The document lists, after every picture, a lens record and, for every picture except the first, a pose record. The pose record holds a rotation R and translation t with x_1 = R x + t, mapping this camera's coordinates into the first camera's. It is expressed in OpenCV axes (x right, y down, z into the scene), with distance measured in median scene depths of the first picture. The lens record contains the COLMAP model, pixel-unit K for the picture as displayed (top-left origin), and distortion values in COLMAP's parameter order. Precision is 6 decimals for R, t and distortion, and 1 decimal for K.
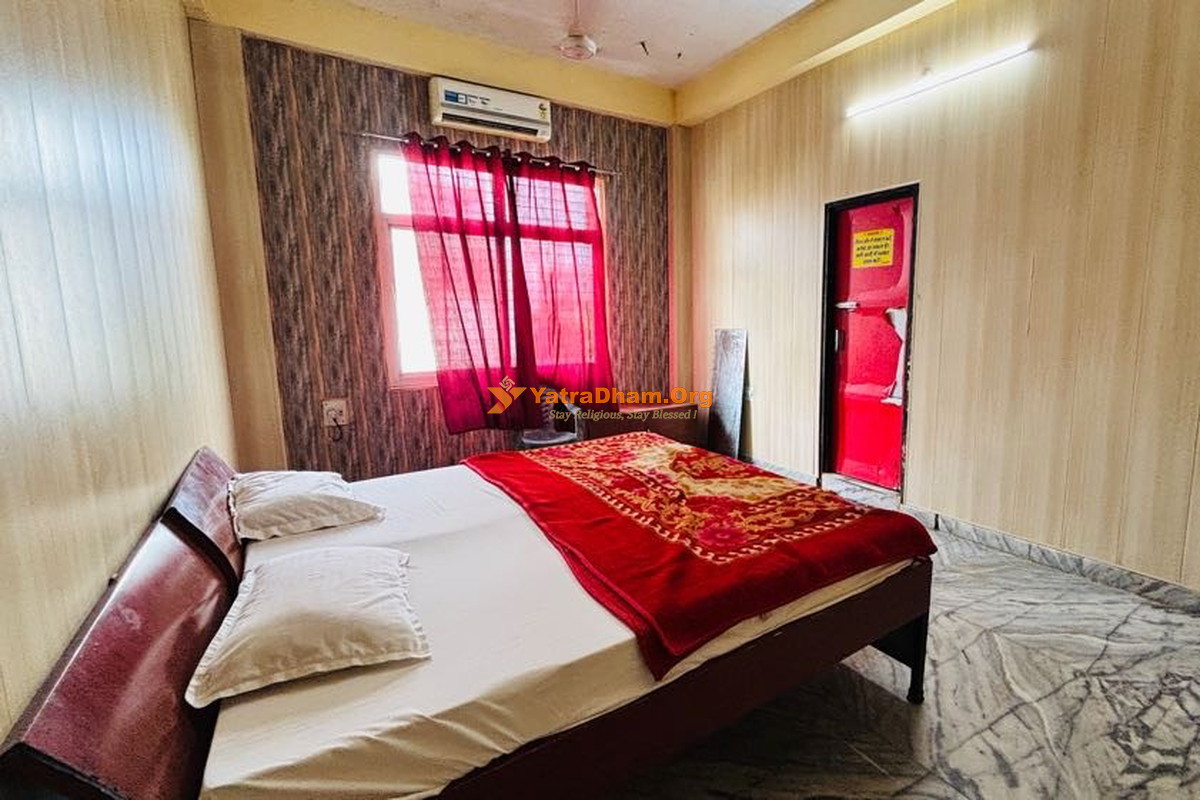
lens RADIAL K [[573.1, 0, 600.0], [0, 573.1, 400.0], [0, 0, 1]] dist [-0.000281, -0.000230]
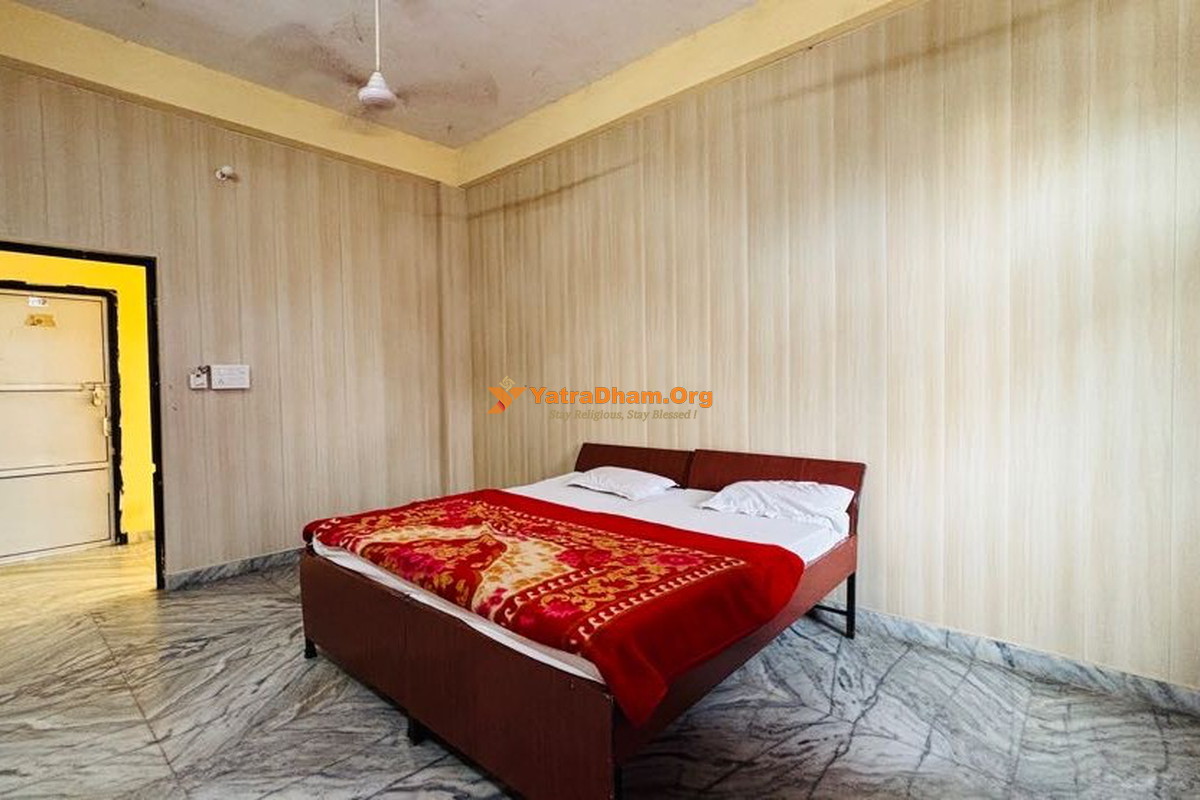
lens RADIAL K [[573.1, 0, 600.0], [0, 573.1, 400.0], [0, 0, 1]] dist [-0.000281, -0.000230]
pose [[-0.930155, 0.039552, -0.365030, 0.314711], [-0.025831, 0.984668, 0.172514, -0.260743], [0.366257, 0.169894, -0.914873, 1.936190]]
